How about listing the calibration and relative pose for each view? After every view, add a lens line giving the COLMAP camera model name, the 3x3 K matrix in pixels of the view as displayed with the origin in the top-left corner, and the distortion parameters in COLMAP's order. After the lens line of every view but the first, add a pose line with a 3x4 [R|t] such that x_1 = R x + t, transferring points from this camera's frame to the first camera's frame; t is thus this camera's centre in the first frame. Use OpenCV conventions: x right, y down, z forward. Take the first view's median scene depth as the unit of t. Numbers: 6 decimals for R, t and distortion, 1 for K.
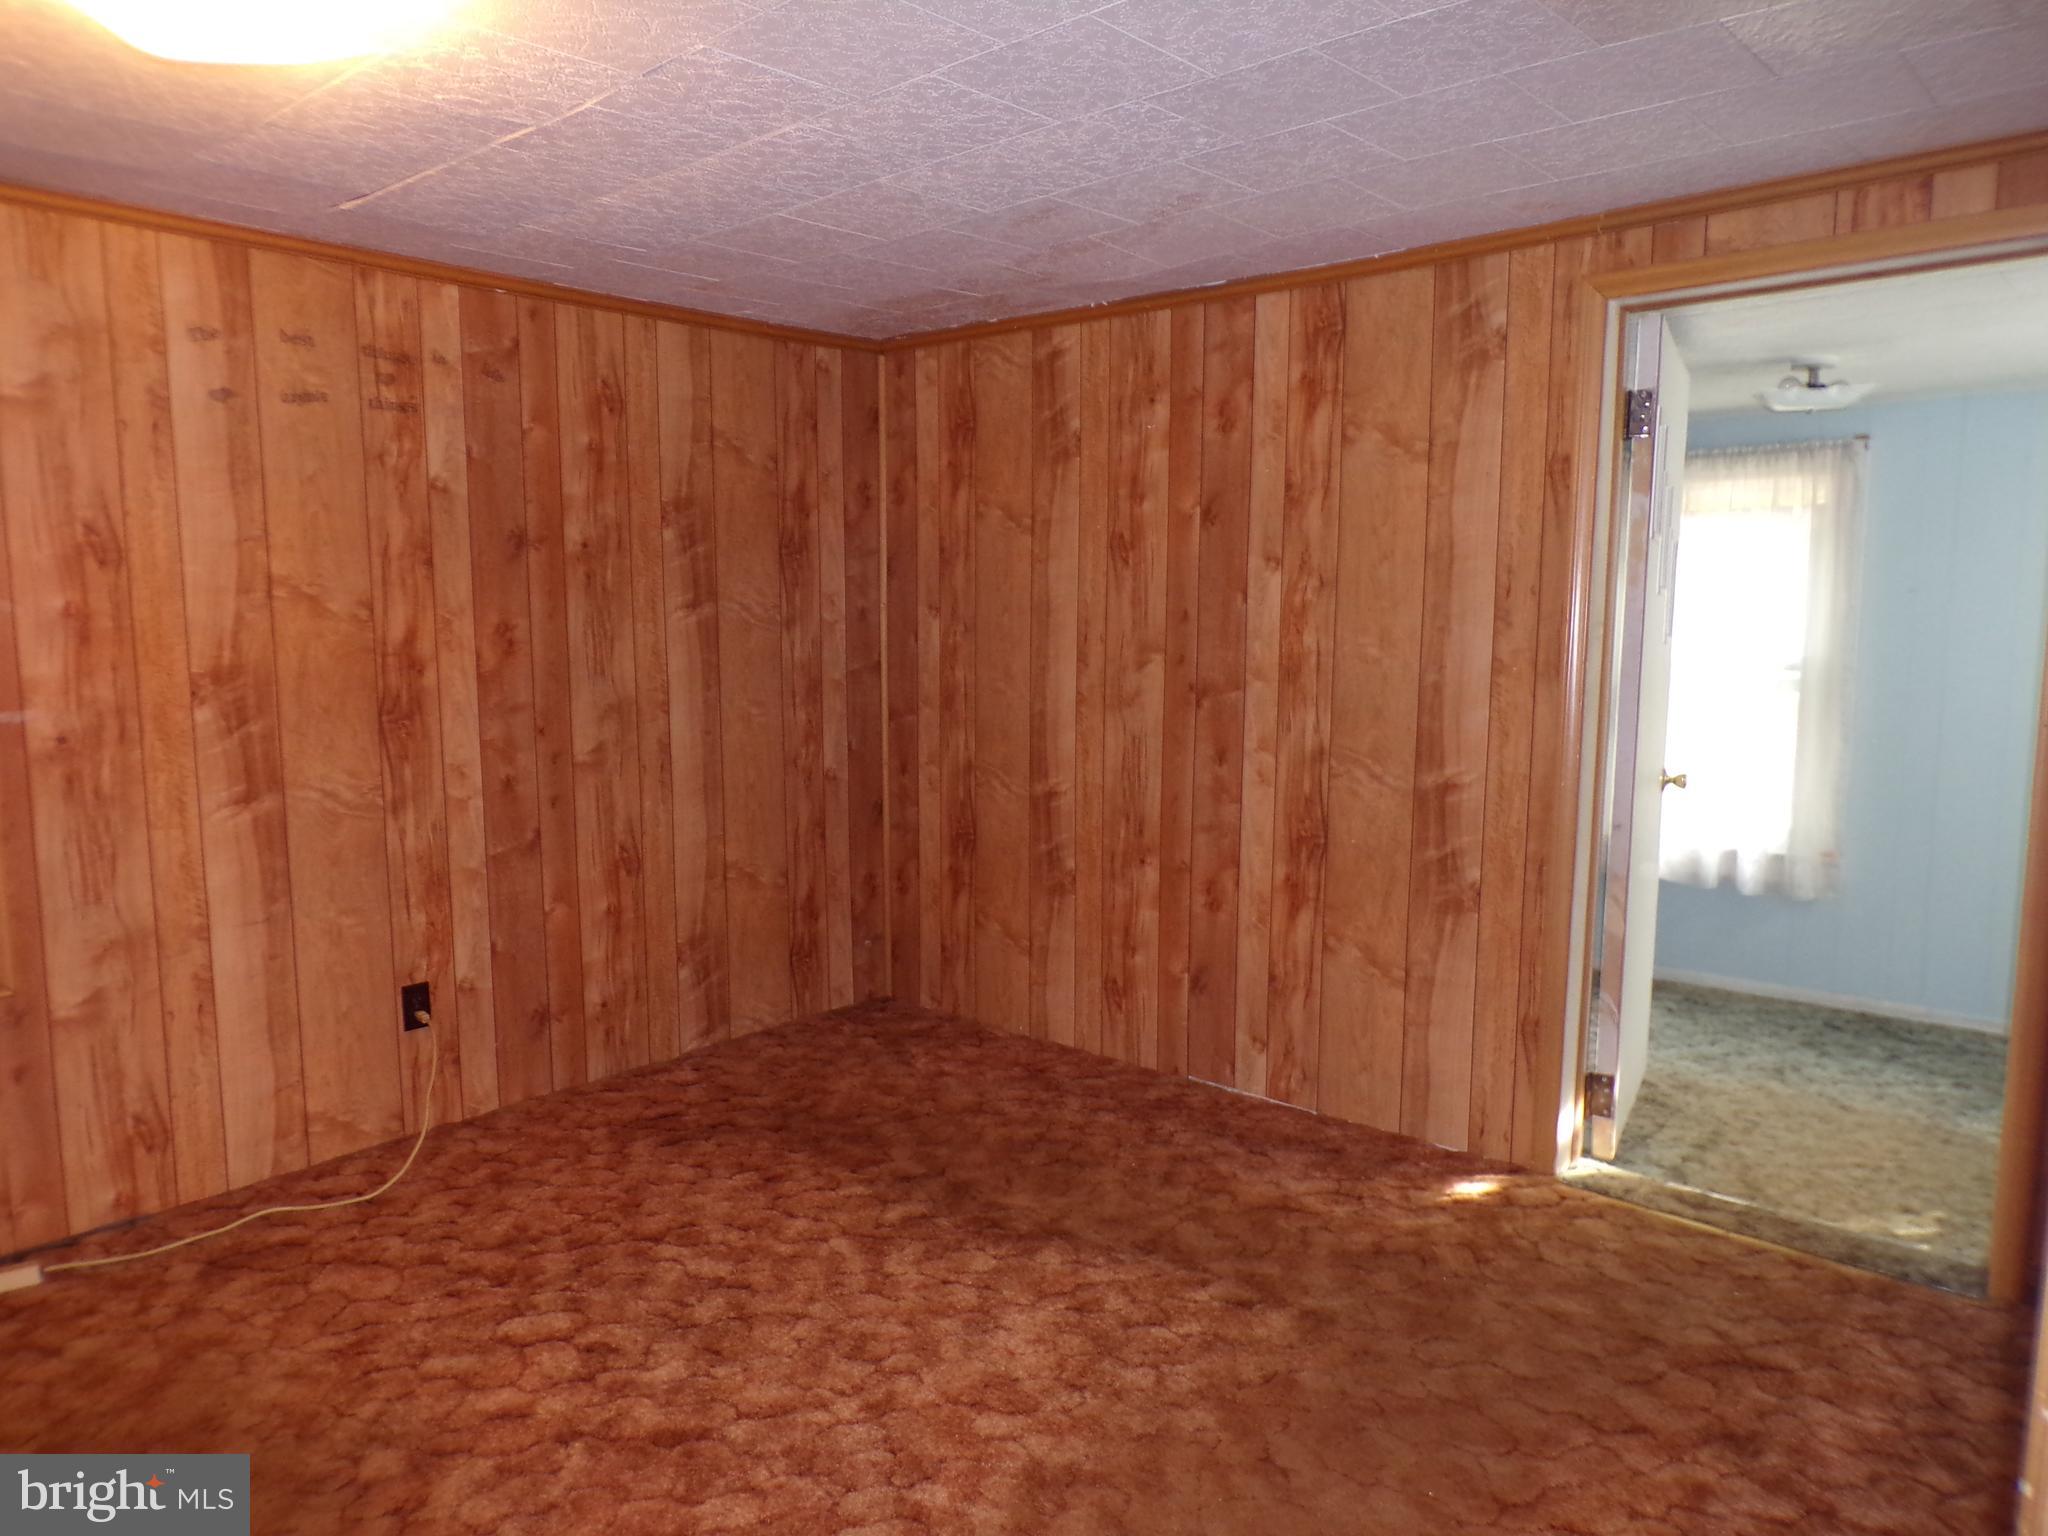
lens RADIAL K [[1396.0, 0, 1024.4], [0, 1396.0, 781.6], [0, 0, 1]] dist [-0.017606, 0.021918]
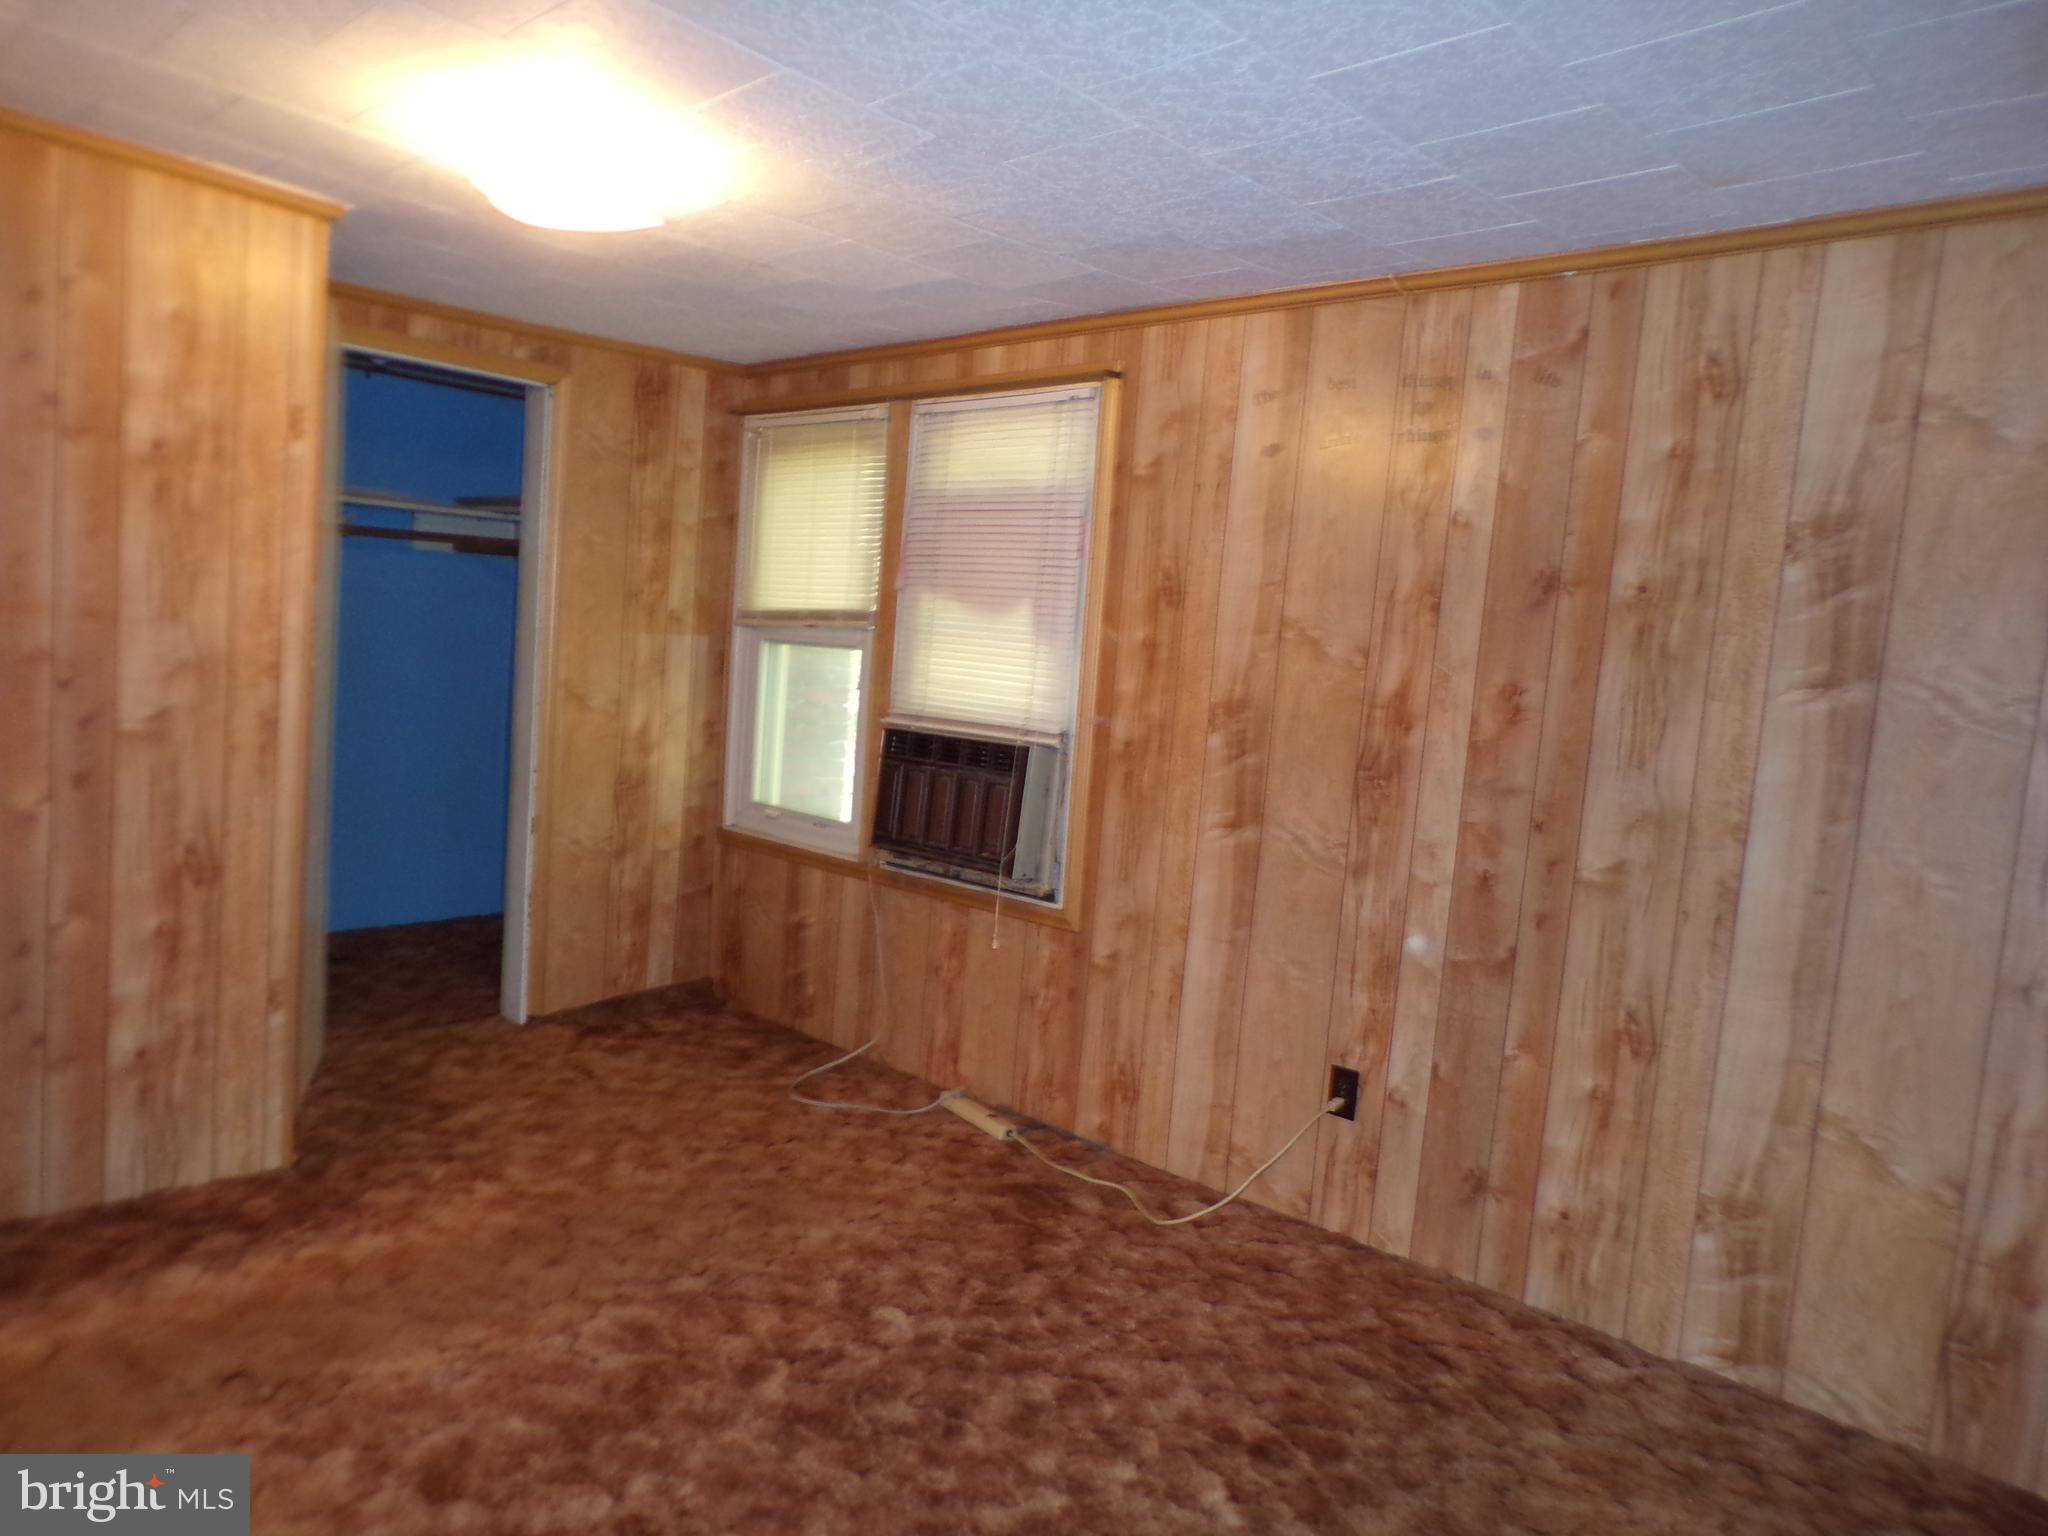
lens RADIAL K [[1396.0, 0, 1024.4], [0, 1396.0, 781.6], [0, 0, 1]] dist [-0.017606, 0.021918]
pose [[-0.033031, 0.089832, -0.995409, 0.459959], [-0.205541, 0.974053, 0.094725, -0.080005], [0.978091, 0.207727, -0.013710, 0.770716]]
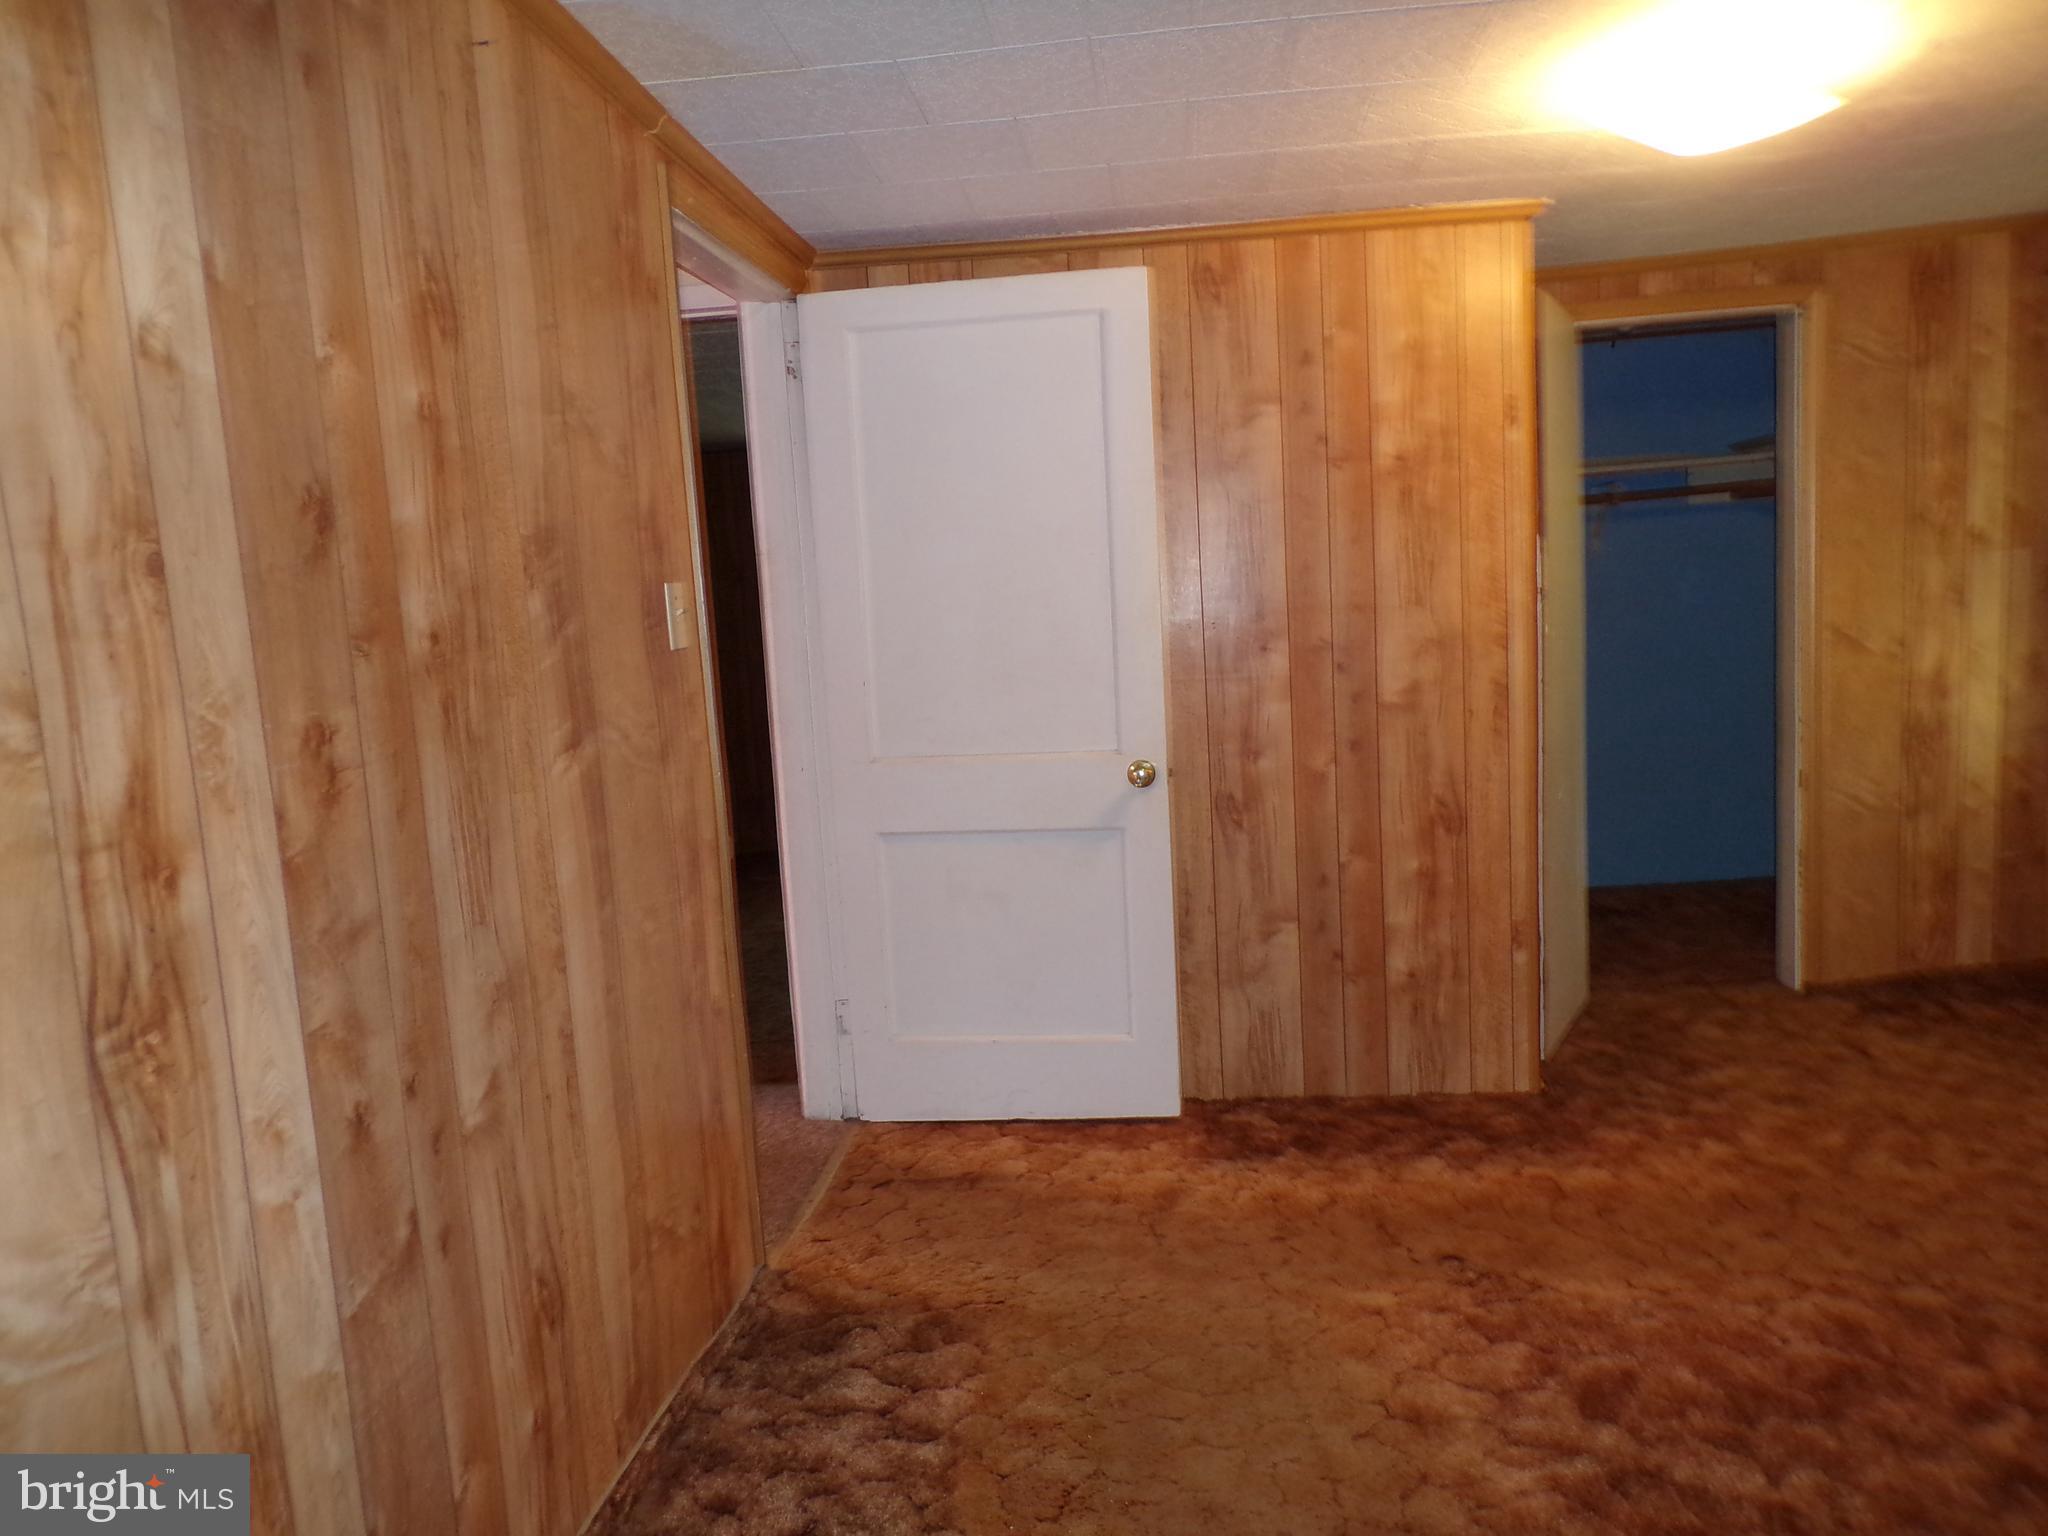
lens RADIAL K [[1417.5, 0, 1062.8], [0, 1417.5, 763.1], [0, 0, 1]] dist [0.037333, -0.024597]
pose [[-0.794620, 0.111611, -0.596760, 0.441444], [-0.023448, 0.976581, 0.213870, -0.089142], [0.606655, 0.183938, -0.773393, 0.875404]]
